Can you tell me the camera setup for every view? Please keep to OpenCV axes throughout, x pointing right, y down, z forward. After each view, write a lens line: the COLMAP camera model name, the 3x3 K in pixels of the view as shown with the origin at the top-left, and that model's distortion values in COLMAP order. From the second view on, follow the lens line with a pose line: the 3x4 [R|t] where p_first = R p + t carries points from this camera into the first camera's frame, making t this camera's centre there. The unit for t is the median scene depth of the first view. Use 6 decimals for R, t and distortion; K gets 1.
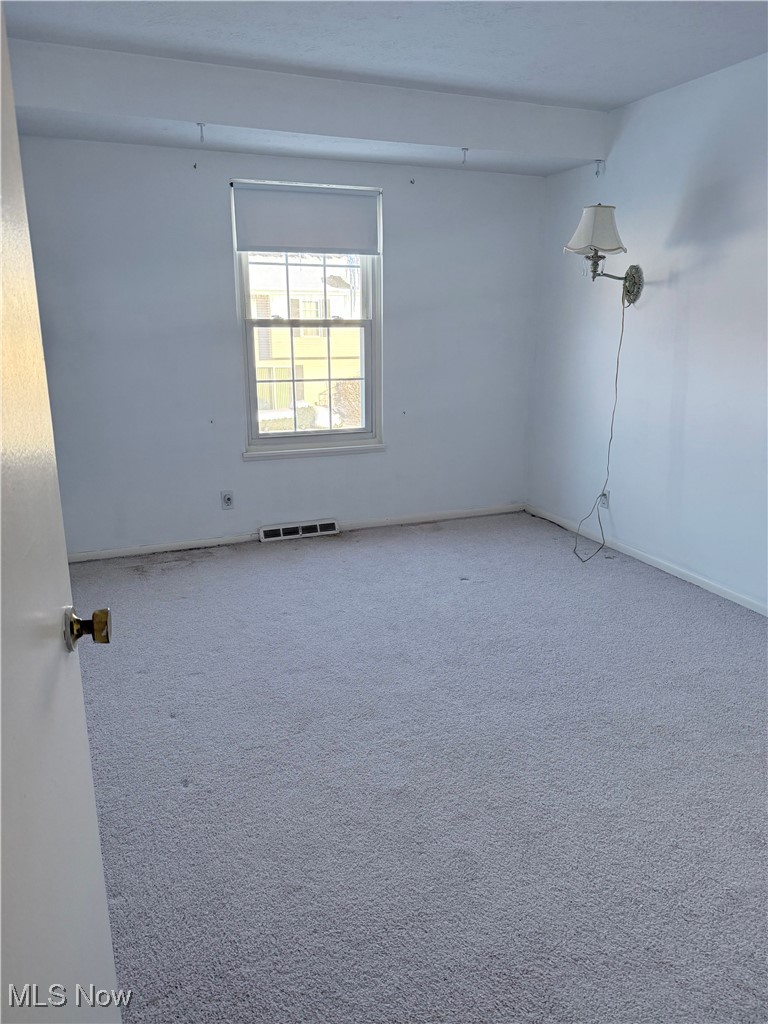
lens RADIAL K [[712.2, 0, 372.2], [0, 712.2, 511.2], [0, 0, 1]] dist [0.070360, -0.119915]
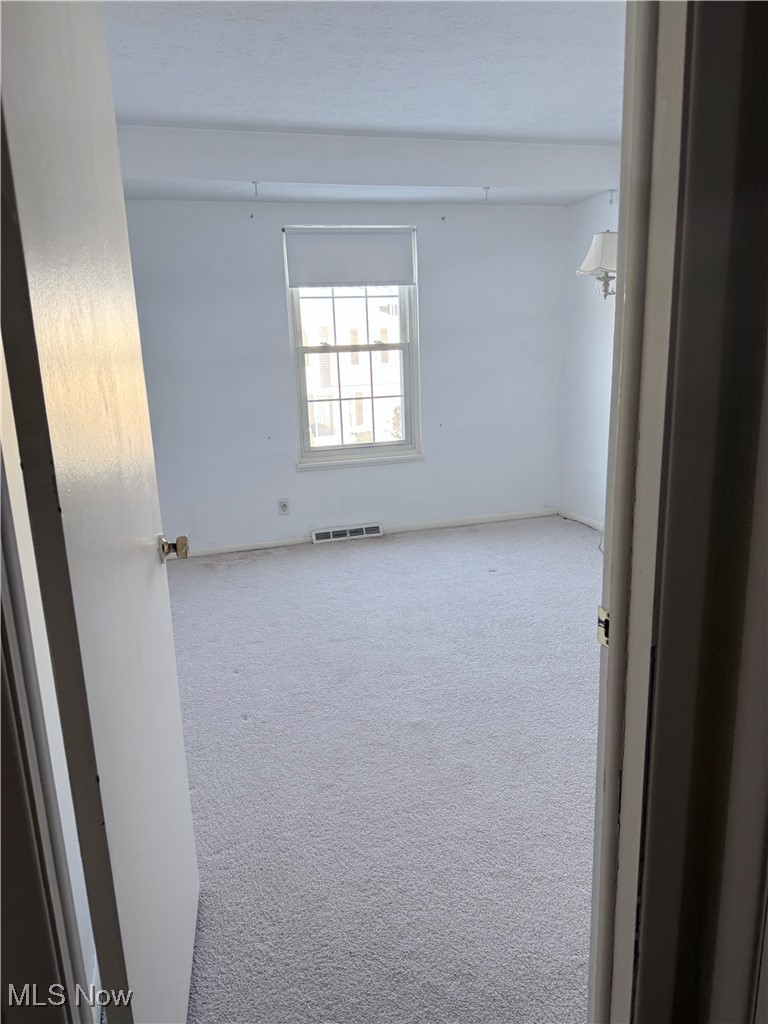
lens RADIAL K [[694.9, 0, 364.6], [0, 694.9, 518.0], [0, 0, 1]] dist [0.119666, -0.237630]
pose [[0.995294, -0.015806, -0.095608, 0.032361], [0.013785, 0.999668, -0.021766, 0.030355], [0.095921, 0.020345, 0.995181, -0.094294]]
